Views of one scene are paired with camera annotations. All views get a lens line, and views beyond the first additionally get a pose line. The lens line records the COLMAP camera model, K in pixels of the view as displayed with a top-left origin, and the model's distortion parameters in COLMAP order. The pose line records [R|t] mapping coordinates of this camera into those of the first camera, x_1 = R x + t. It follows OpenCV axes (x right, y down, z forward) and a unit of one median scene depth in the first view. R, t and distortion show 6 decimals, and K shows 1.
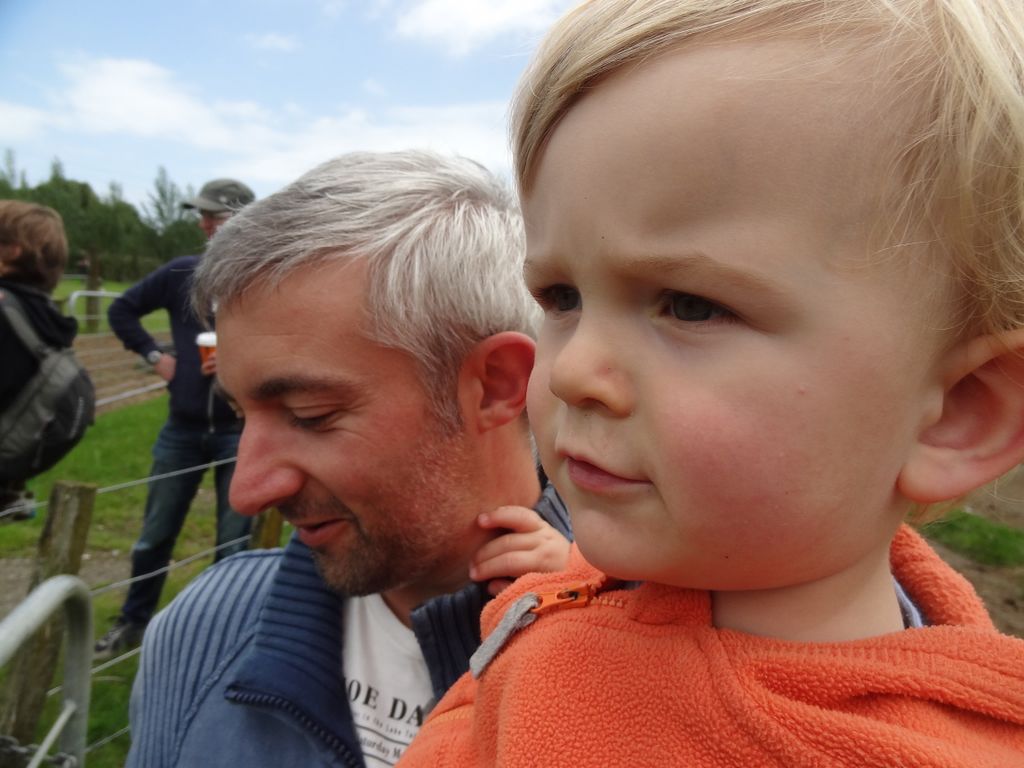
lens RADIAL K [[714.4, 0, 512.0], [0, 714.4, 384.0], [0, 0, 1]] dist [-0.004918, 0.006186]
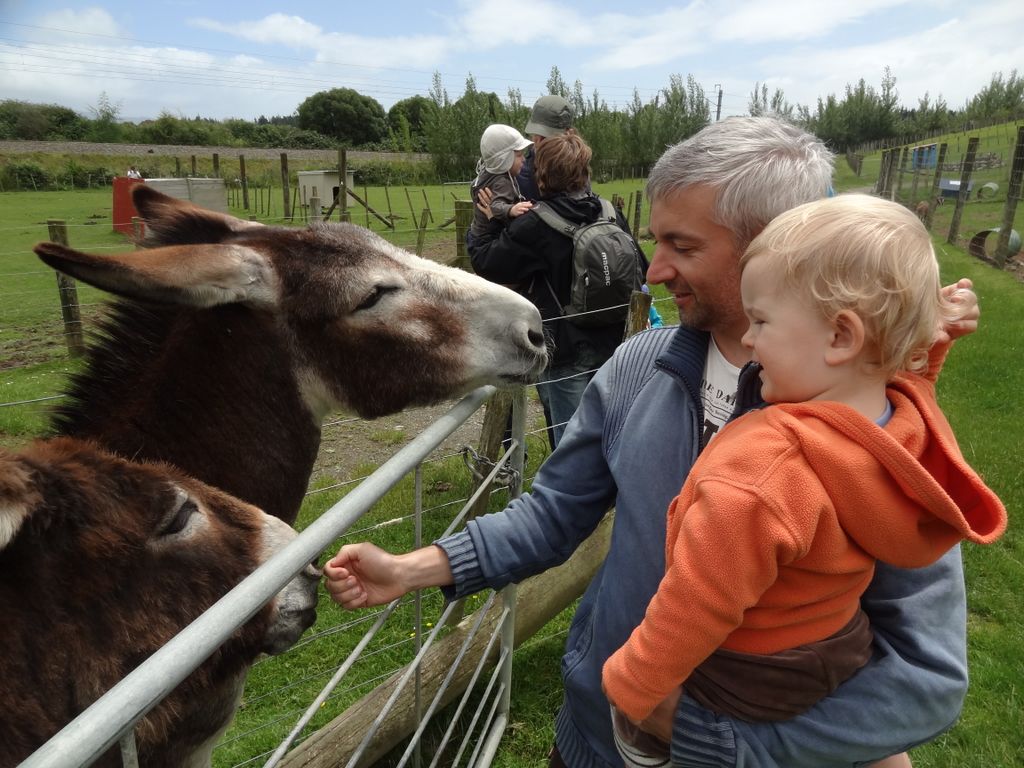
lens RADIAL K [[714.4, 0, 512.0], [0, 714.4, 384.0], [0, 0, 1]] dist [-0.004918, 0.006186]
pose [[0.813107, 0.268755, -0.516360, 0.604545], [-0.097518, 0.937396, 0.334334, -0.271666], [0.573888, -0.221495, 0.788412, -1.307074]]
